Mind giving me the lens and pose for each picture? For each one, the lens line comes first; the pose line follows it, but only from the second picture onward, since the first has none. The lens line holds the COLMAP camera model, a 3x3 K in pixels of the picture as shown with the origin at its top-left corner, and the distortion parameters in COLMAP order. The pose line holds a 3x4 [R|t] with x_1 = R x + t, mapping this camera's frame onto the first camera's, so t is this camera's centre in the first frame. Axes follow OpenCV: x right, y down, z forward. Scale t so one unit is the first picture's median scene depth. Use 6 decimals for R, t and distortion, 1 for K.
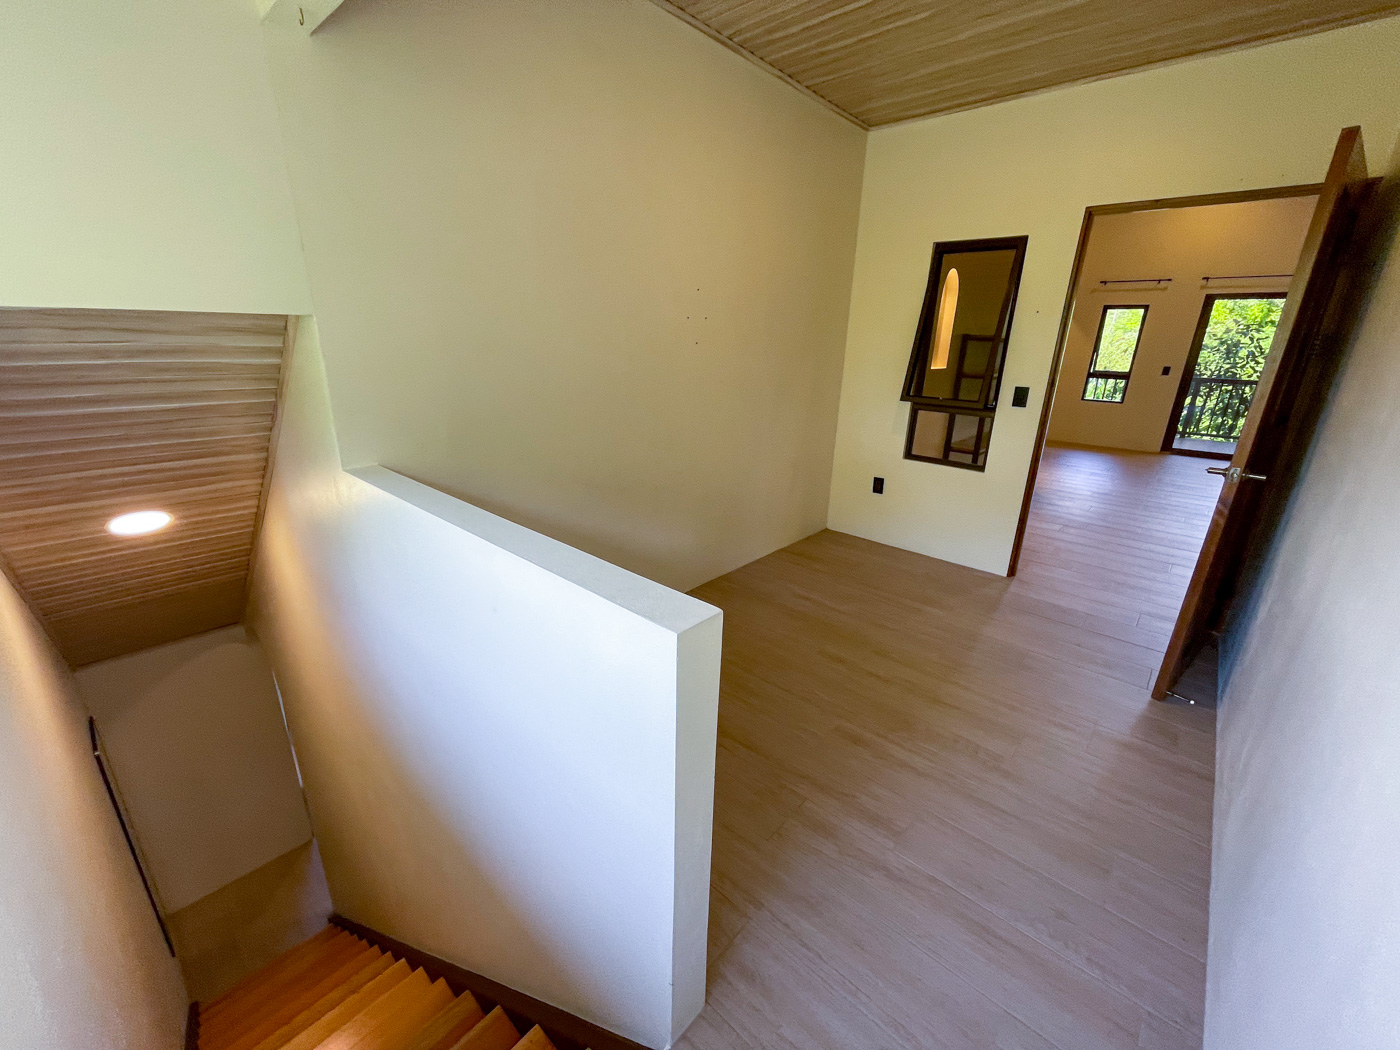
lens RADIAL K [[570.1, 0, 700.0], [0, 570.1, 525.0], [0, 0, 1]] dist [-0.000251, -0.000010]
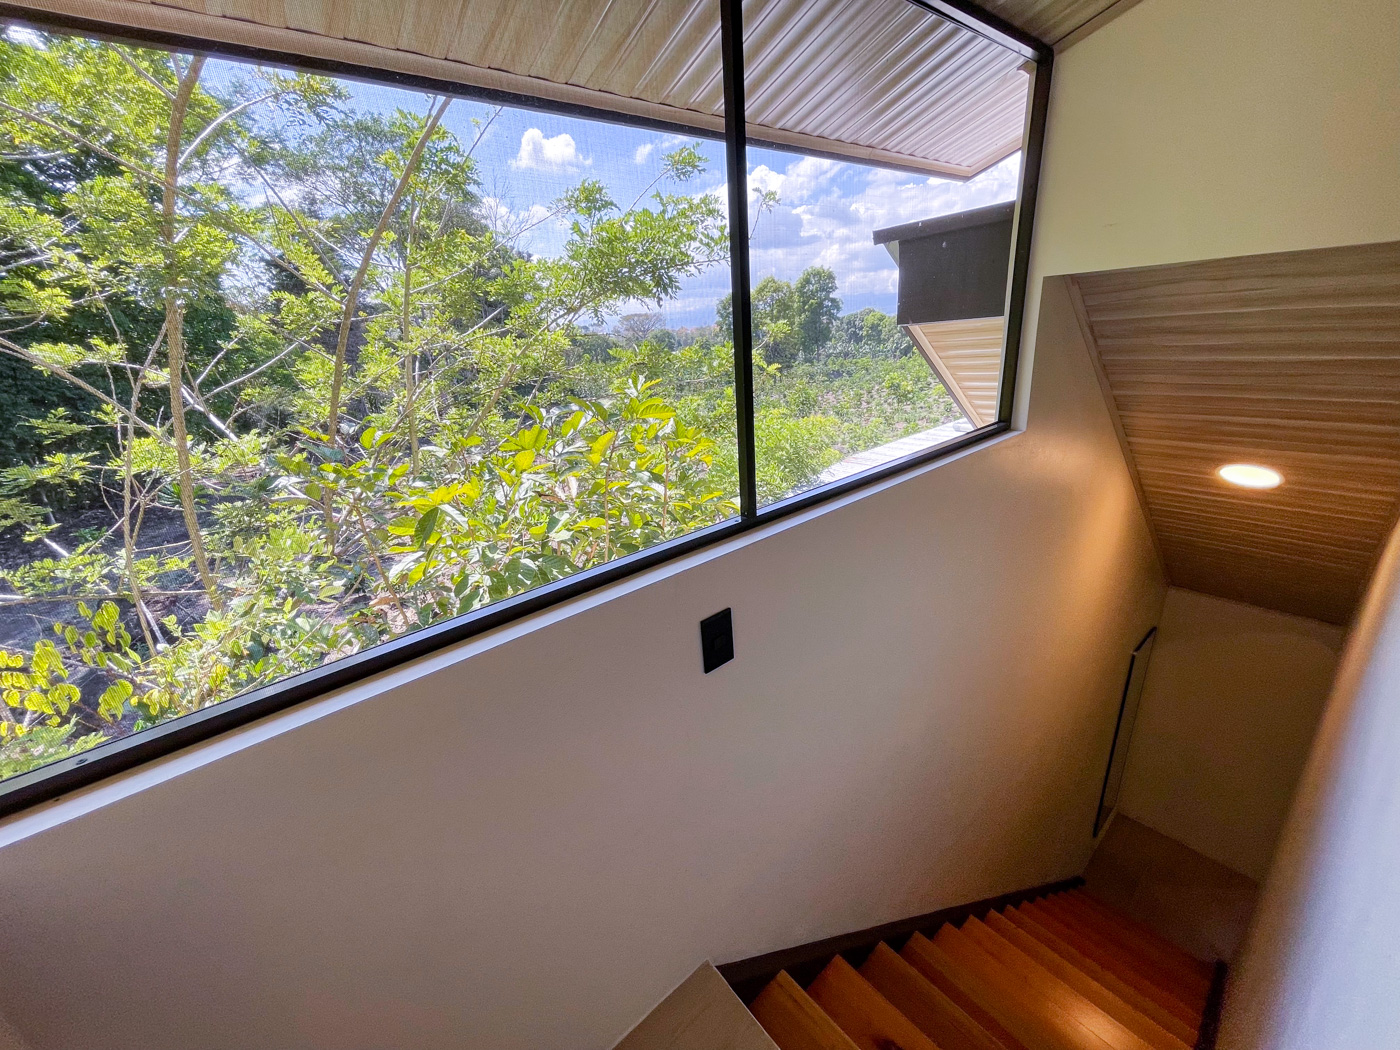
lens RADIAL K [[570.1, 0, 700.0], [0, 570.1, 525.0], [0, 0, 1]] dist [-0.000251, -0.000010]
pose [[-0.142460, 0.321575, -0.936106, 0.178717], [-0.246561, 0.904410, 0.348210, -0.058234], [0.958599, 0.280413, -0.049555, 0.245251]]
